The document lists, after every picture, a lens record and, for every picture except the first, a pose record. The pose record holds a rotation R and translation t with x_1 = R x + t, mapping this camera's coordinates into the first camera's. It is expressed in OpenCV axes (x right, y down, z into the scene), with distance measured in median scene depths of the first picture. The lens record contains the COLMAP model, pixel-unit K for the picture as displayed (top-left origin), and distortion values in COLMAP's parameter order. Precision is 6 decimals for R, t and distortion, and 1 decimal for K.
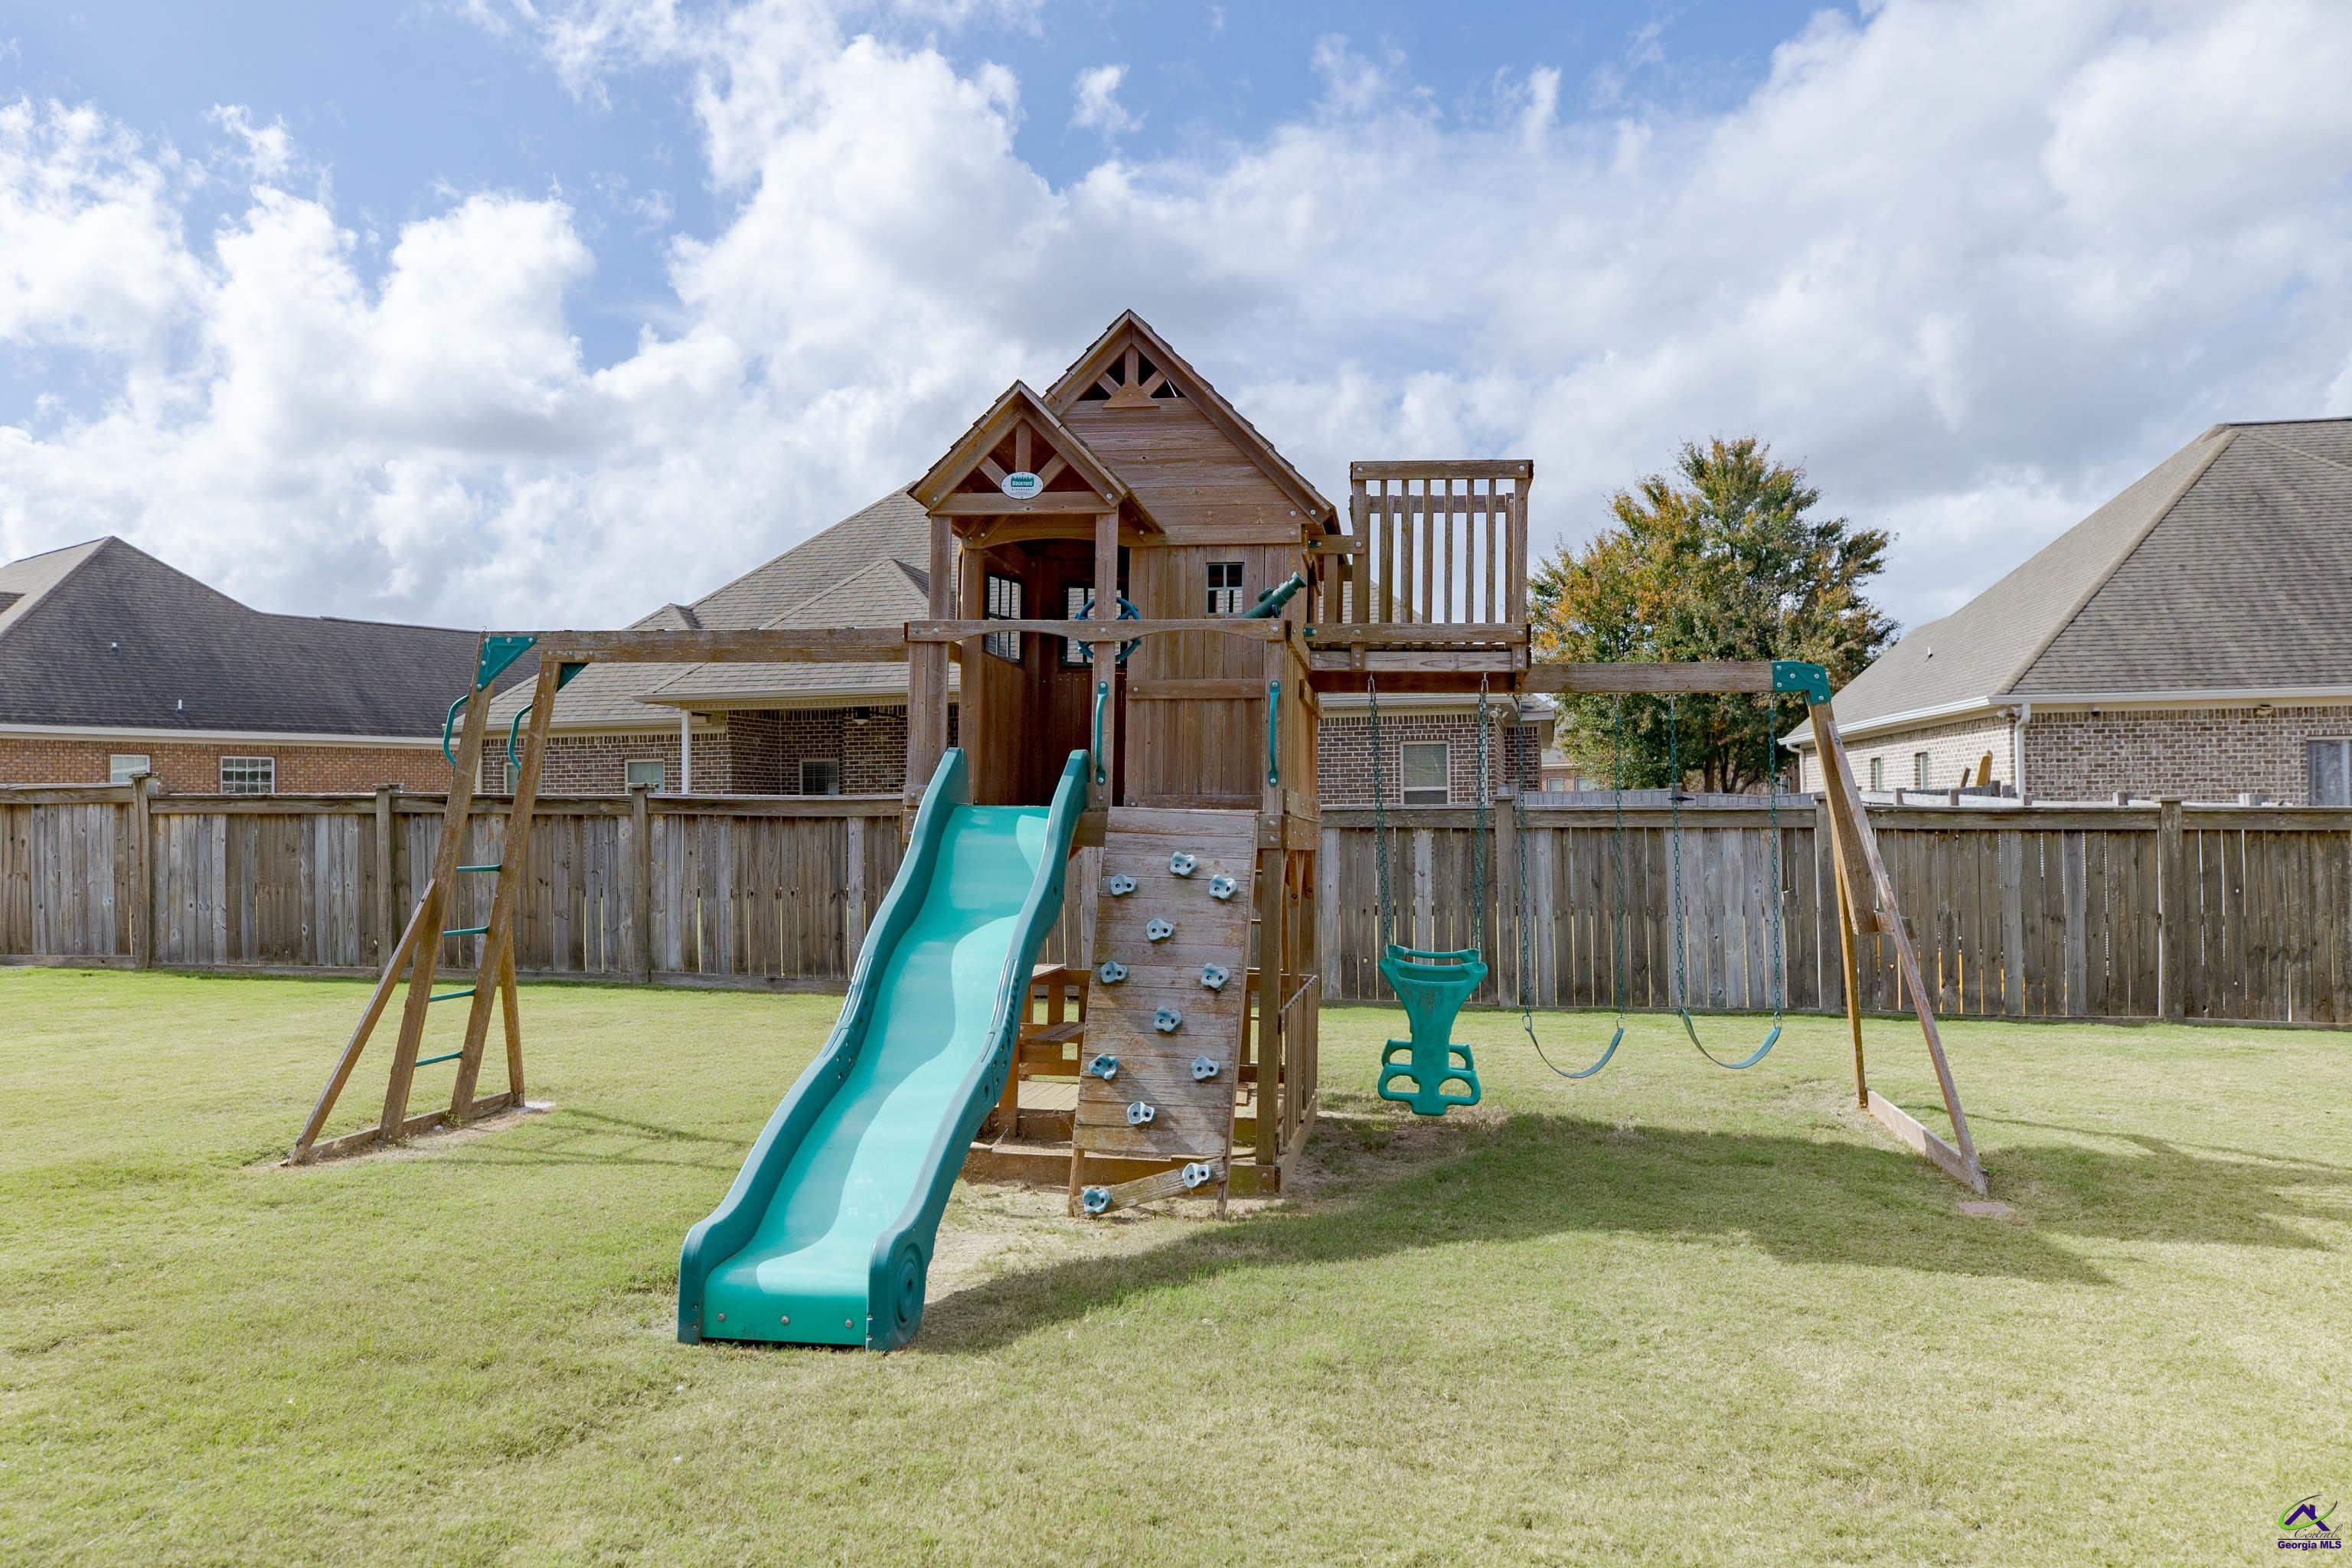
lens RADIAL K [[1670.8, 0, 1176.0], [0, 1670.8, 784.0], [0, 0, 1]] dist [0.000234, -0.000084]
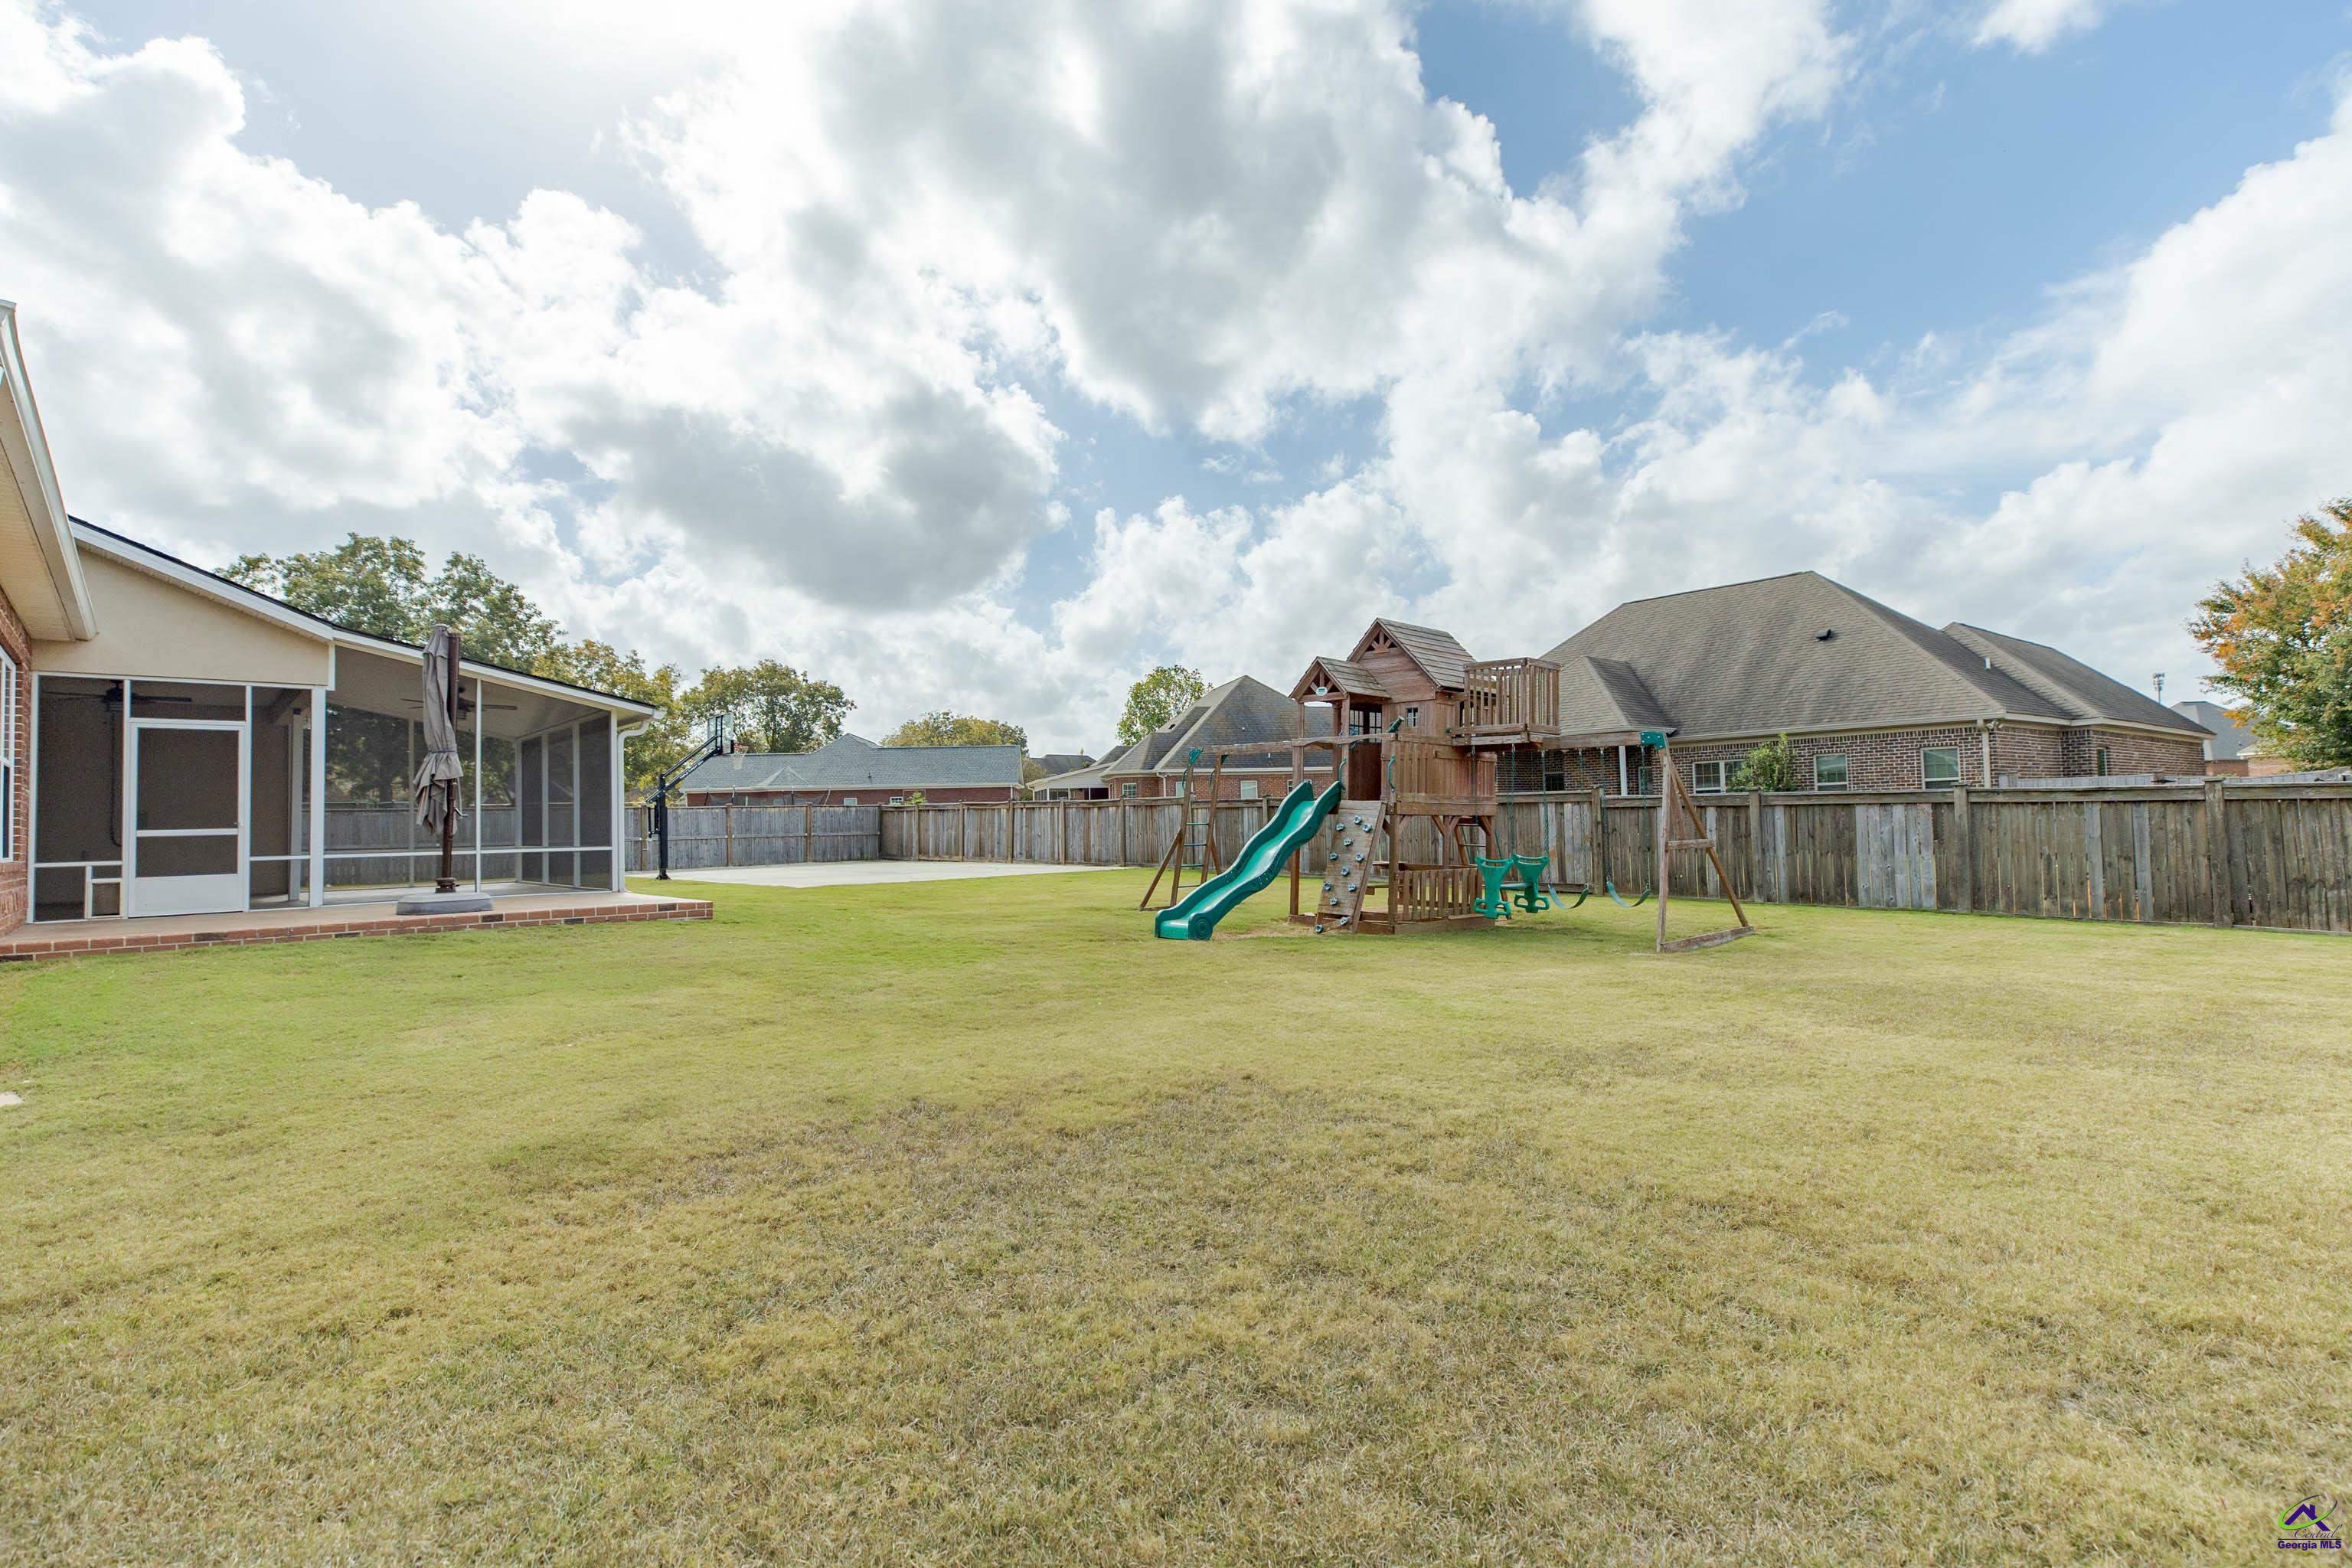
lens RADIAL K [[1103.7, 0, 1174.8], [0, 1103.7, 818.2], [0, 0, 1]] dist [-0.000202, -0.000016]
pose [[0.772171, -0.008326, -0.635360, 0.476969], [0.027041, 0.999439, 0.019767, -0.000506], [0.634839, -0.032444, 0.771963, -0.339670]]
